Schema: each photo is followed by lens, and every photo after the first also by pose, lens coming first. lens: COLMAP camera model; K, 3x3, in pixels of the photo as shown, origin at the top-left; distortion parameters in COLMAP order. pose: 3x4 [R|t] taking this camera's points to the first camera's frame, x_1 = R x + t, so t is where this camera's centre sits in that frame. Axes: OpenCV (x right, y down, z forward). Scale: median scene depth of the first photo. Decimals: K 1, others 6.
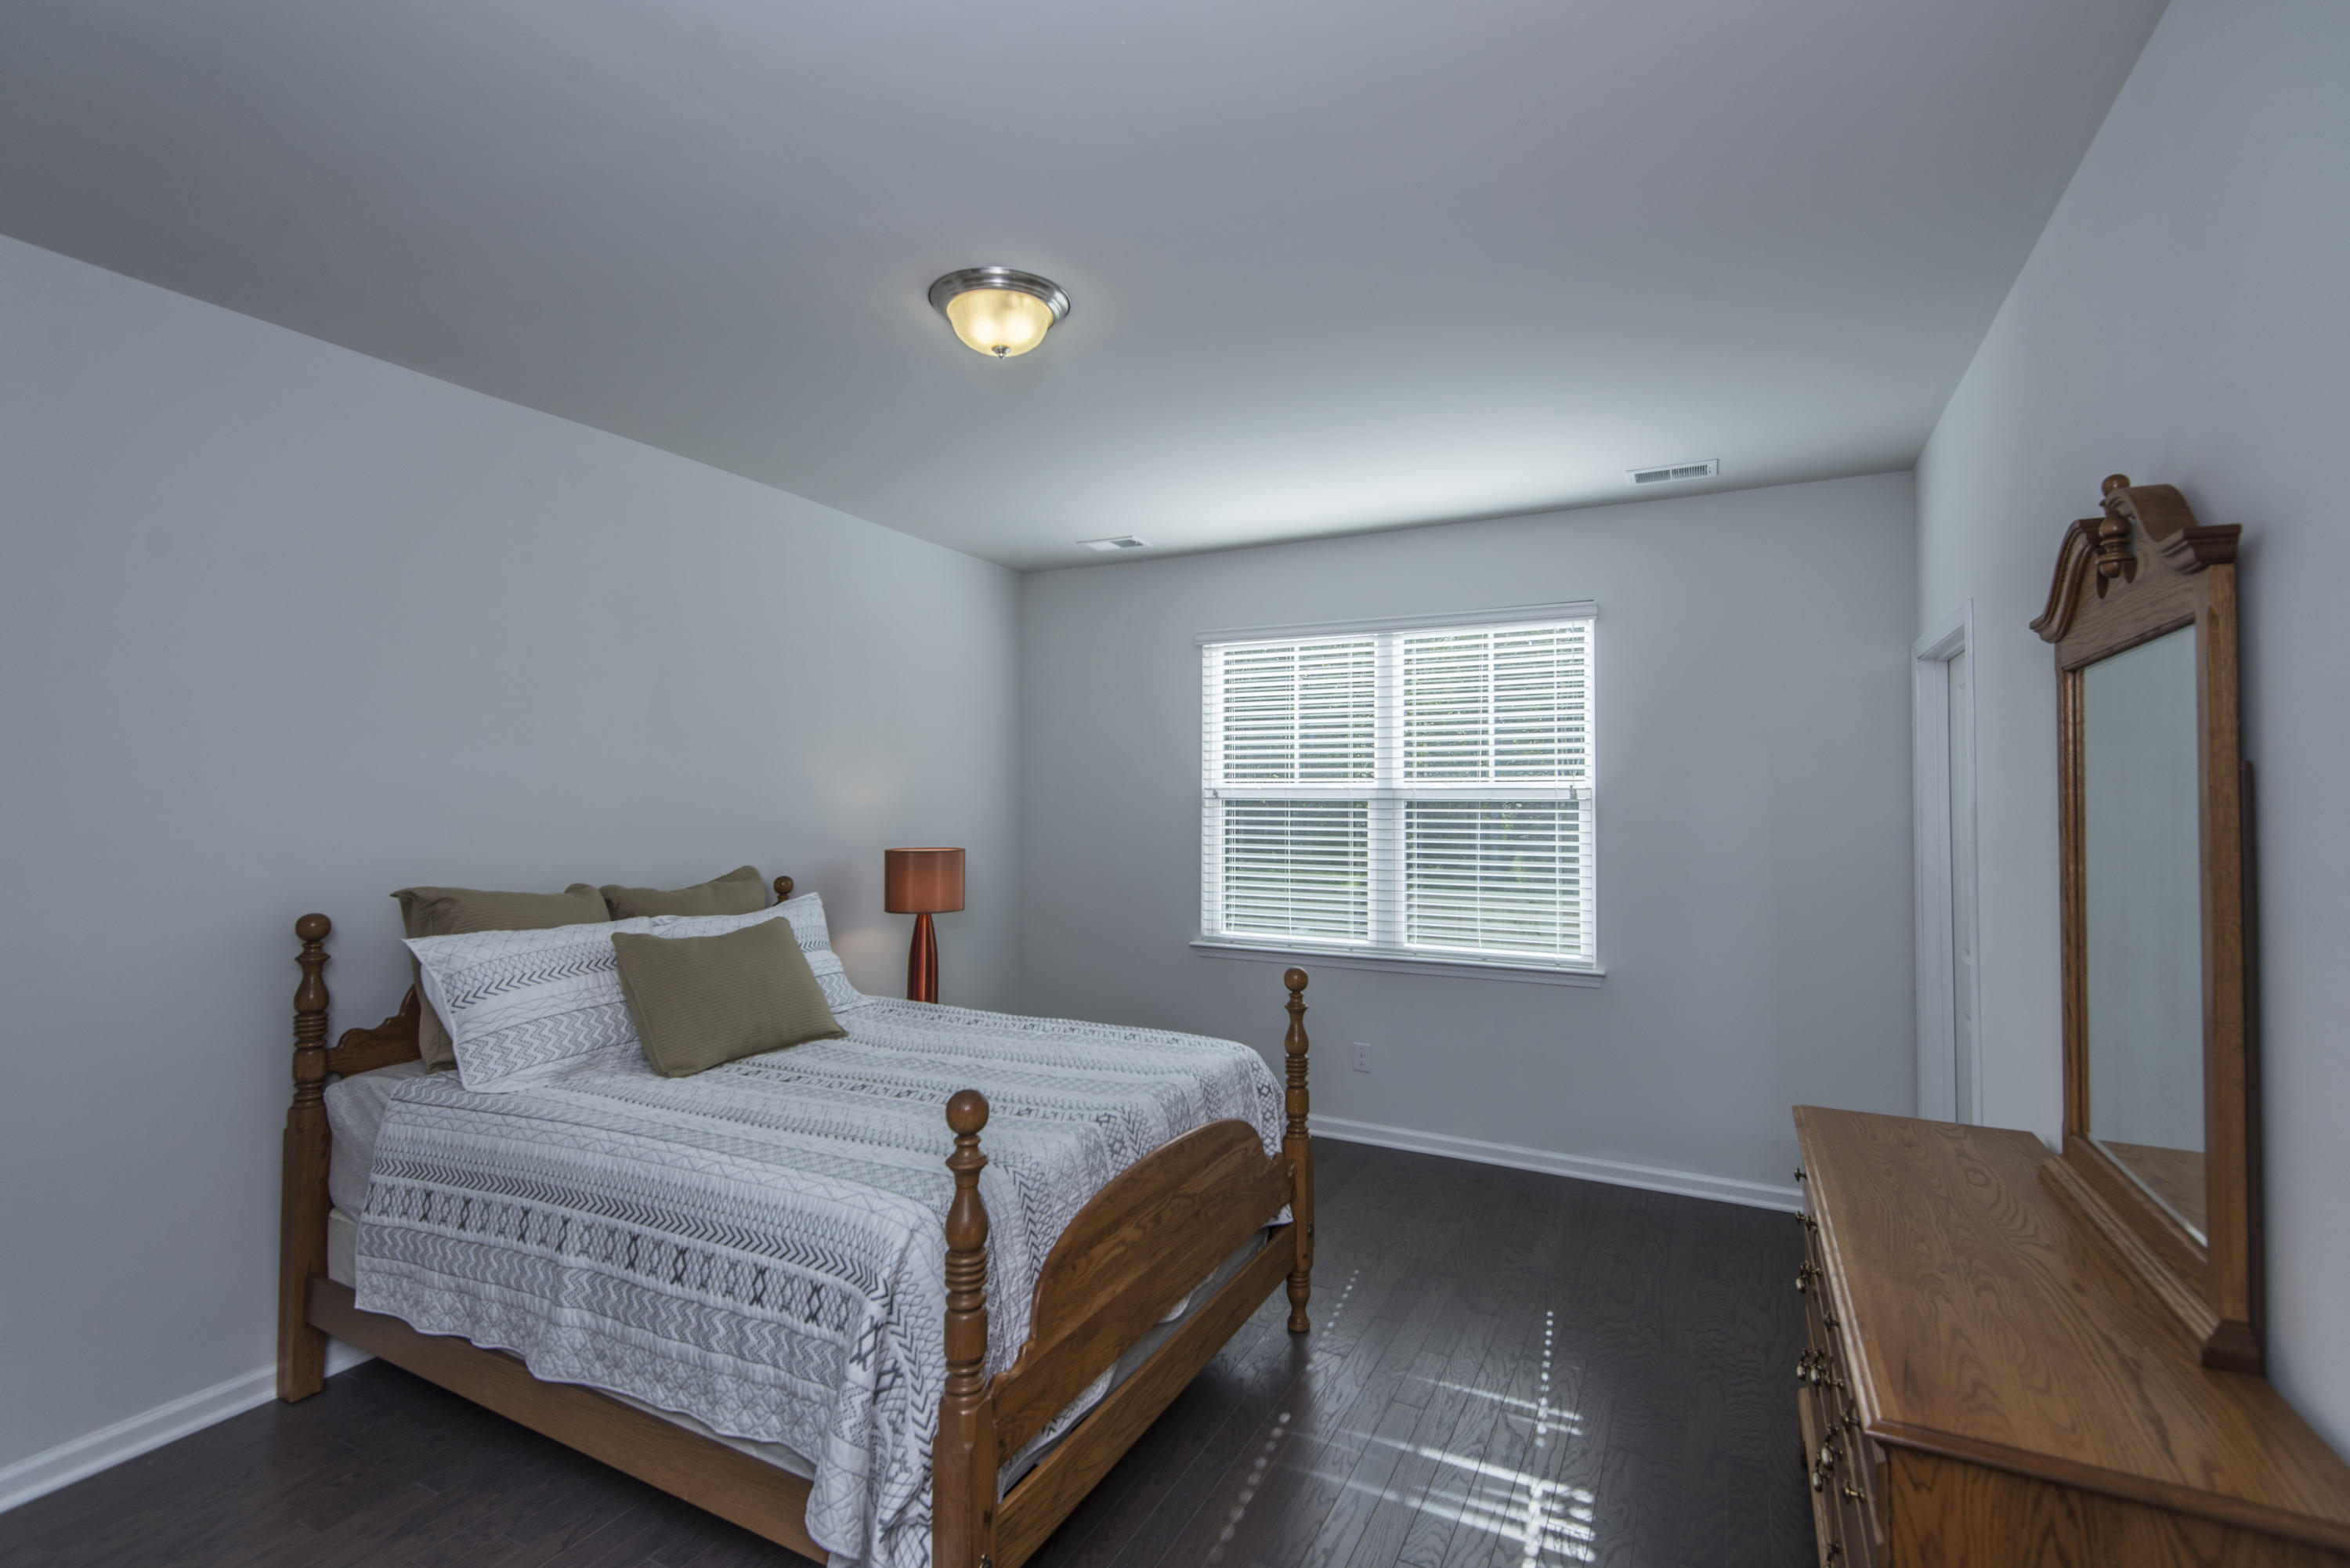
lens RADIAL K [[1064.9, 0, 1172.3], [0, 1064.9, 784.7], [0, 0, 1]] dist [0.029672, -0.015399]
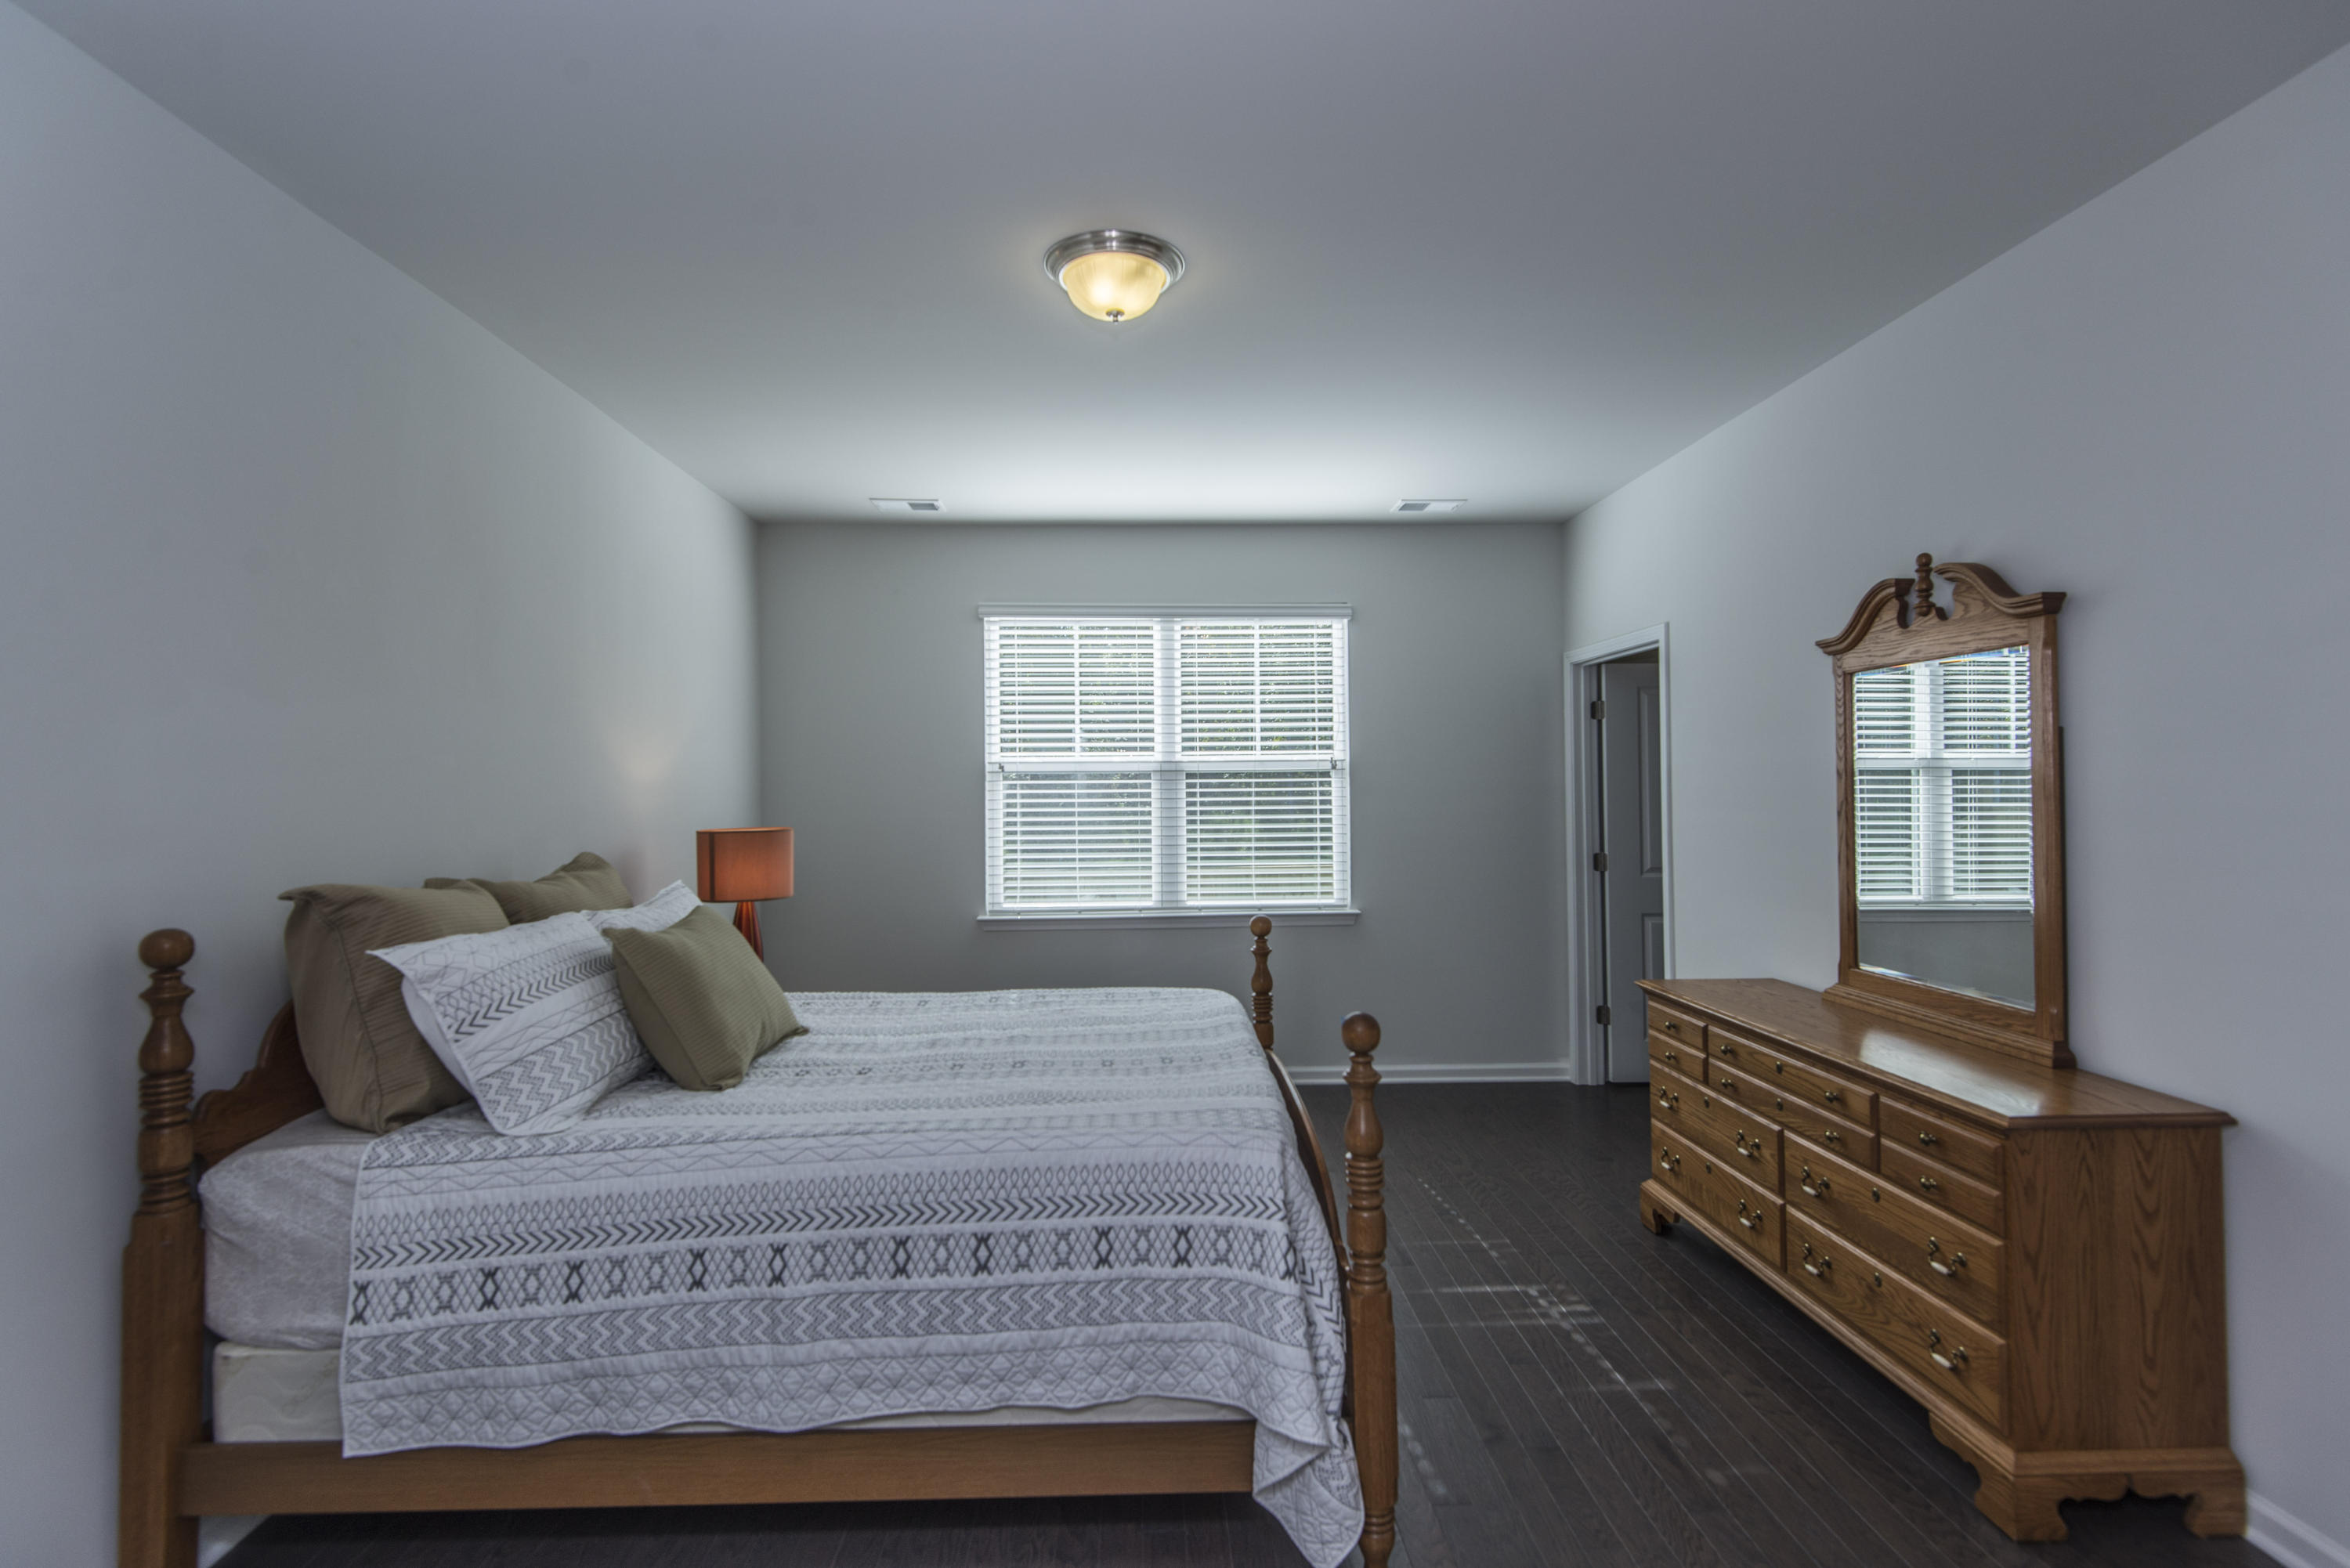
lens RADIAL K [[1064.9, 0, 1182.9], [0, 1064.9, 780.3], [0, 0, 1]] dist [0.029672, -0.015399]
pose [[0.870603, -0.008560, 0.491912, -0.553104], [0.003737, 0.999935, 0.010785, 0.019382], [-0.491972, -0.007551, 0.870578, 0.078718]]
